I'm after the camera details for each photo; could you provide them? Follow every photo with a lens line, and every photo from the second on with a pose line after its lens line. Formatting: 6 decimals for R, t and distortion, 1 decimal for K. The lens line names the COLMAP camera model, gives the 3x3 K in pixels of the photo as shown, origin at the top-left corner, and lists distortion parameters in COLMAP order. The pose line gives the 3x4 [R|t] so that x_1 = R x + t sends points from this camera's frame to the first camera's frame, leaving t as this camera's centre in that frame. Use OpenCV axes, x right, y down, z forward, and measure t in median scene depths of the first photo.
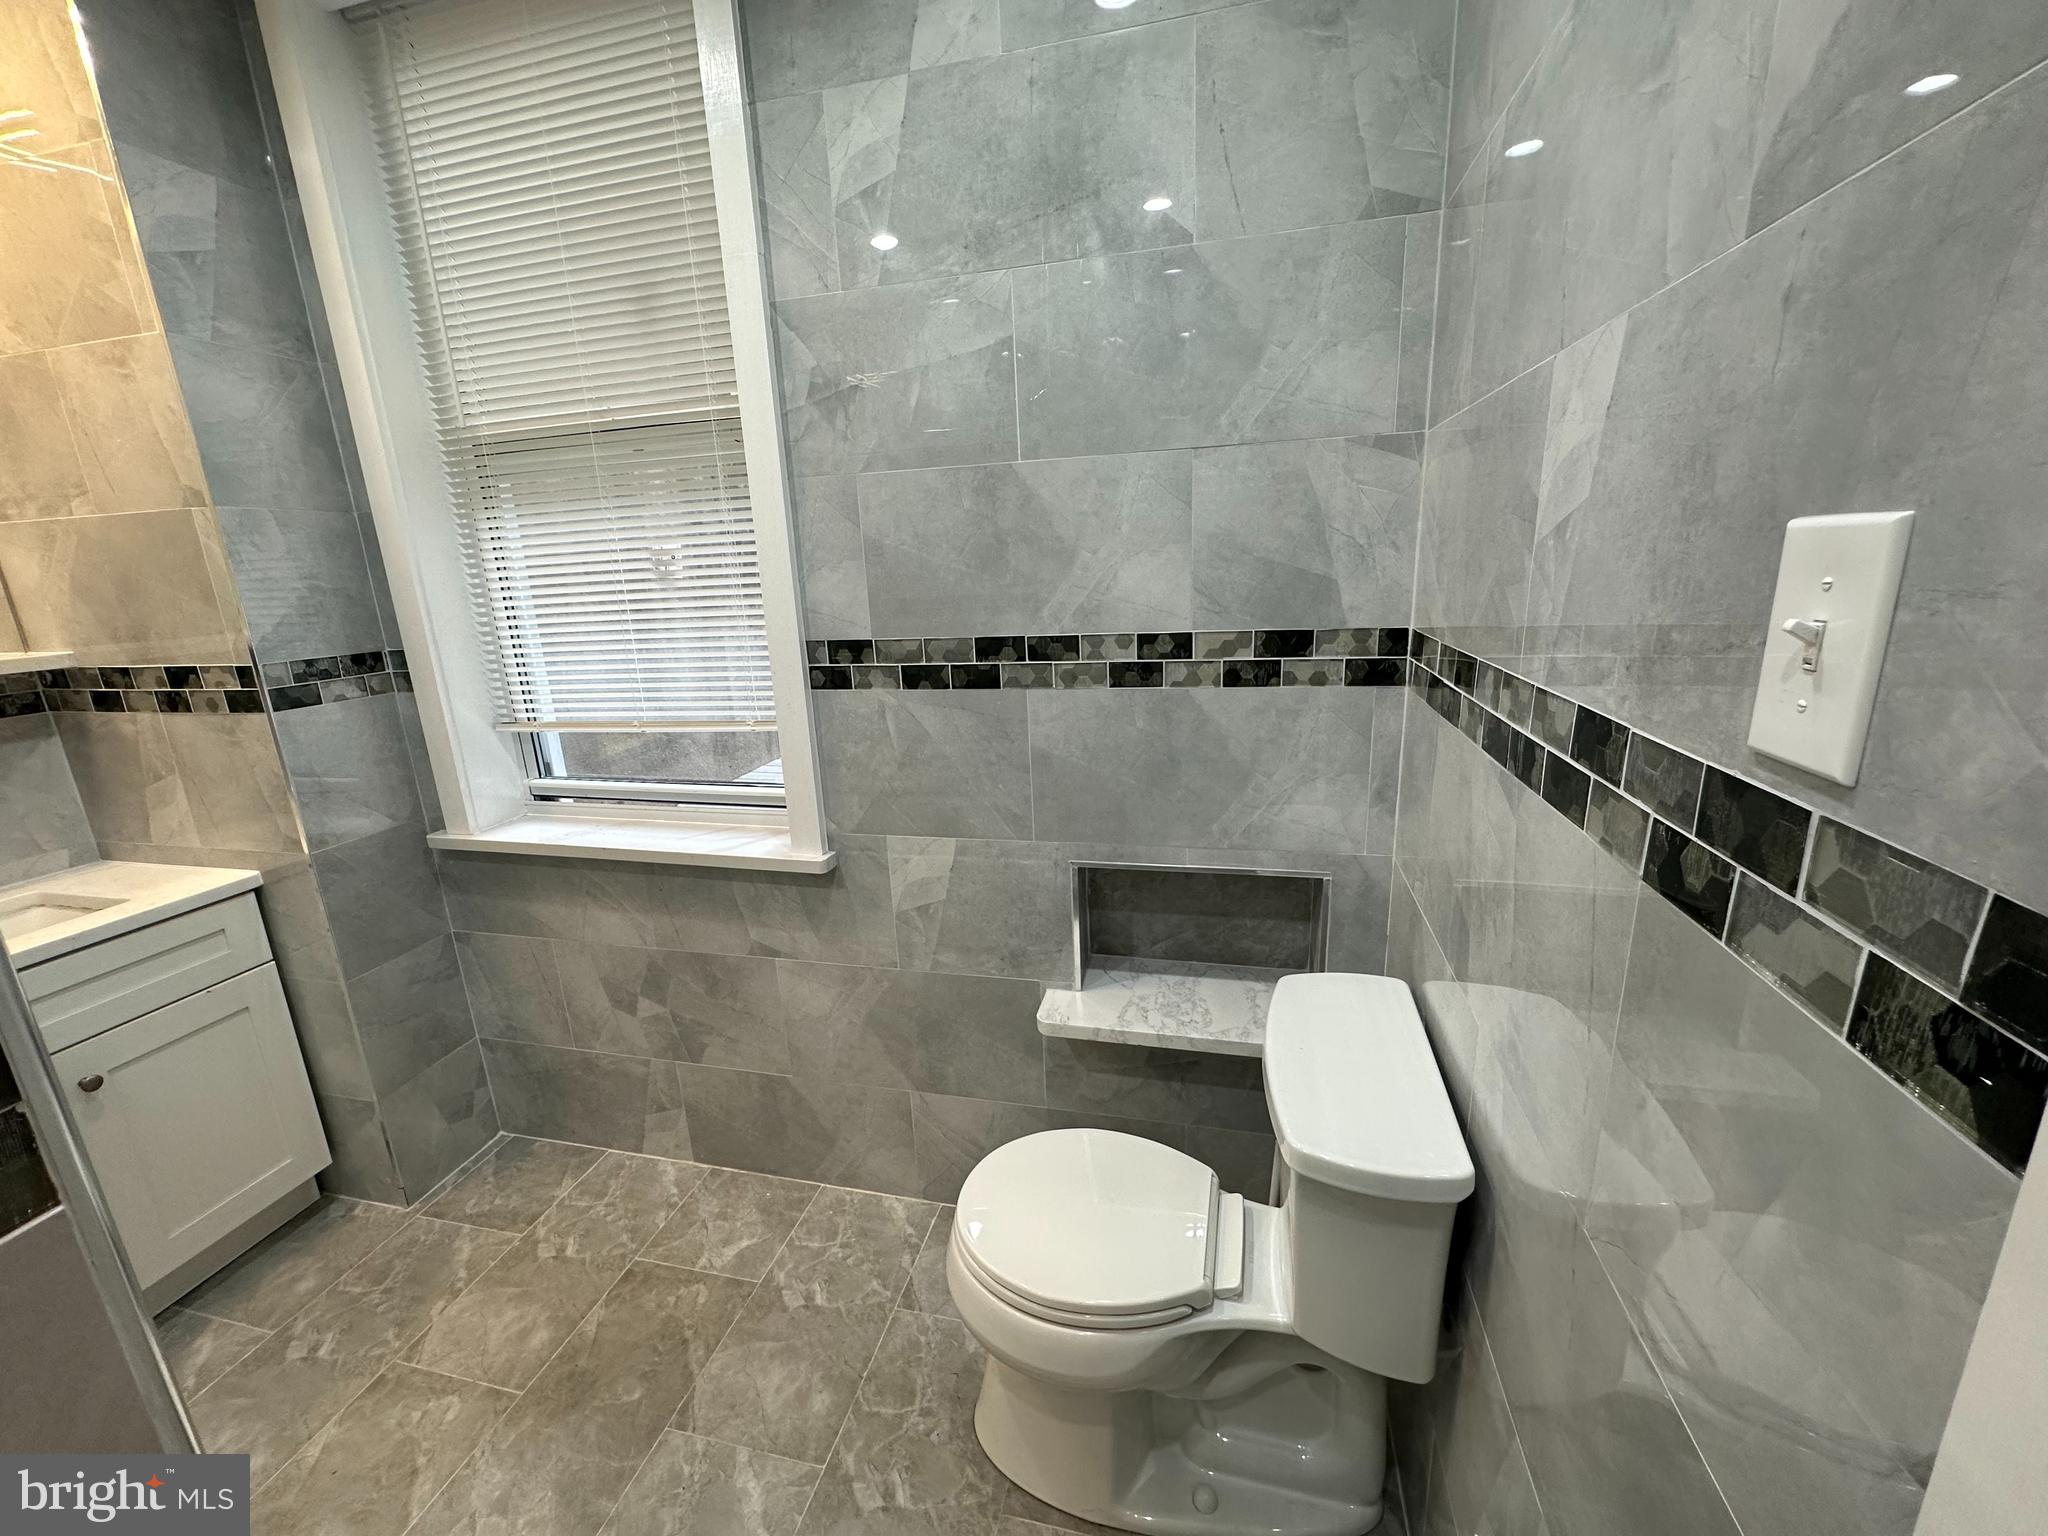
lens RADIAL K [[816.1, 0, 1021.3], [0, 816.1, 773.2], [0, 0, 1]] dist [-0.003545, 0.001658]
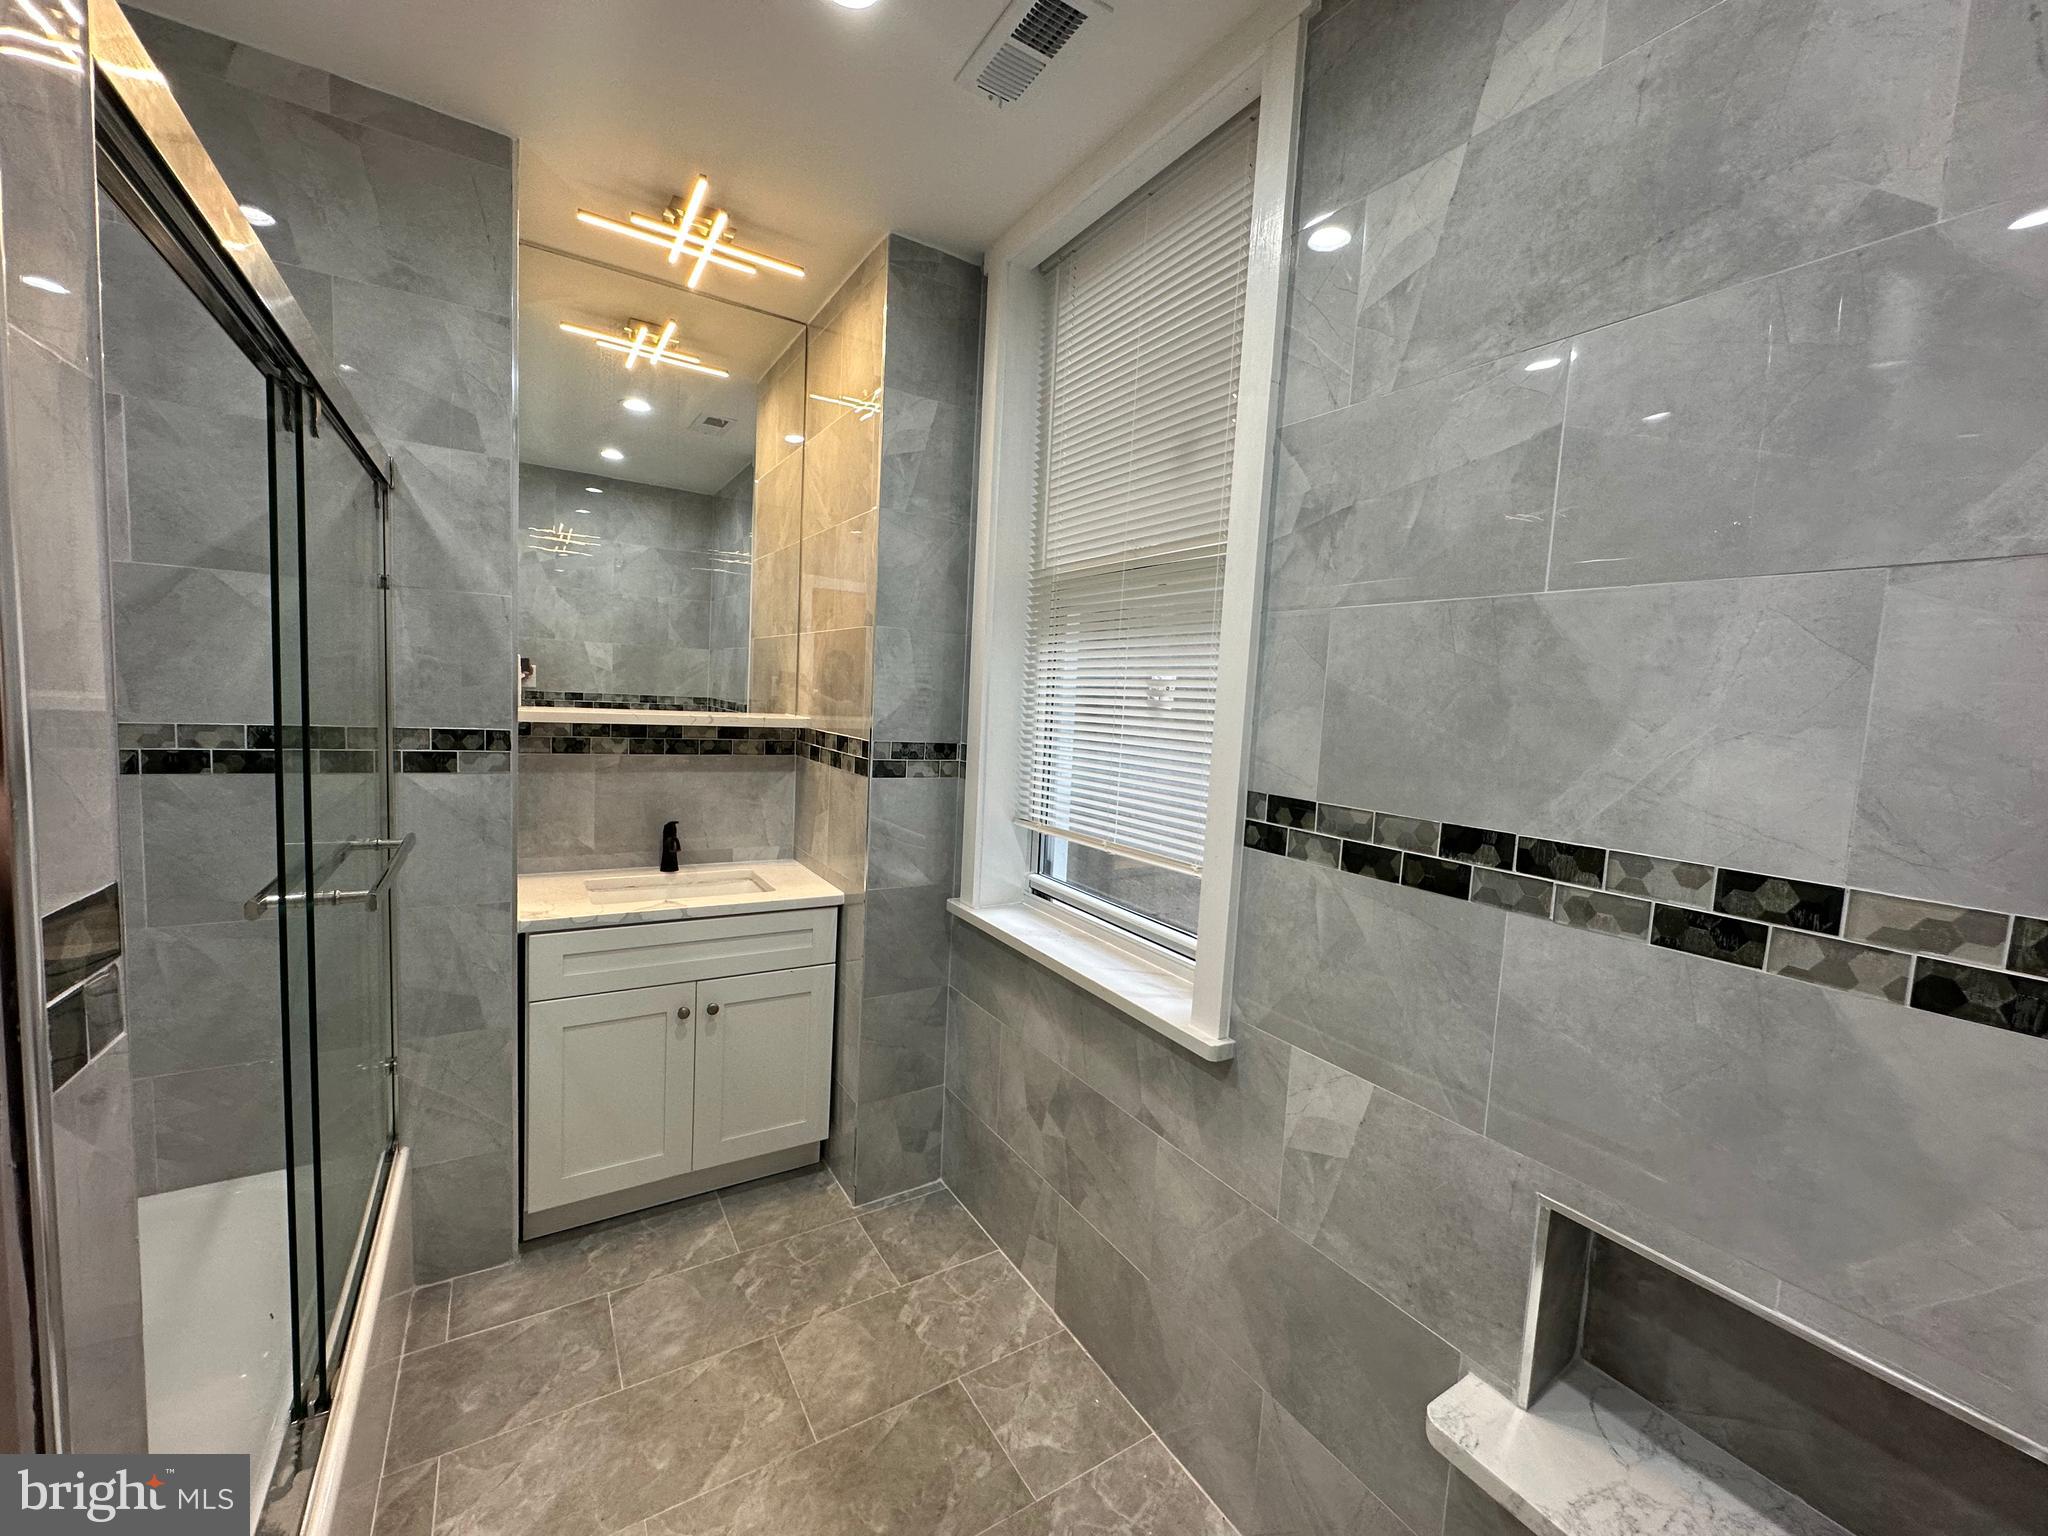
lens RADIAL K [[816.1, 0, 1027.3], [0, 816.1, 773.4], [0, 0, 1]] dist [-0.003545, 0.001658]
pose [[0.721146, 0.148327, -0.676718, 0.150495], [-0.261617, 0.962790, -0.067763, -0.058525], [0.641487, 0.225908, 0.733117, 0.203097]]
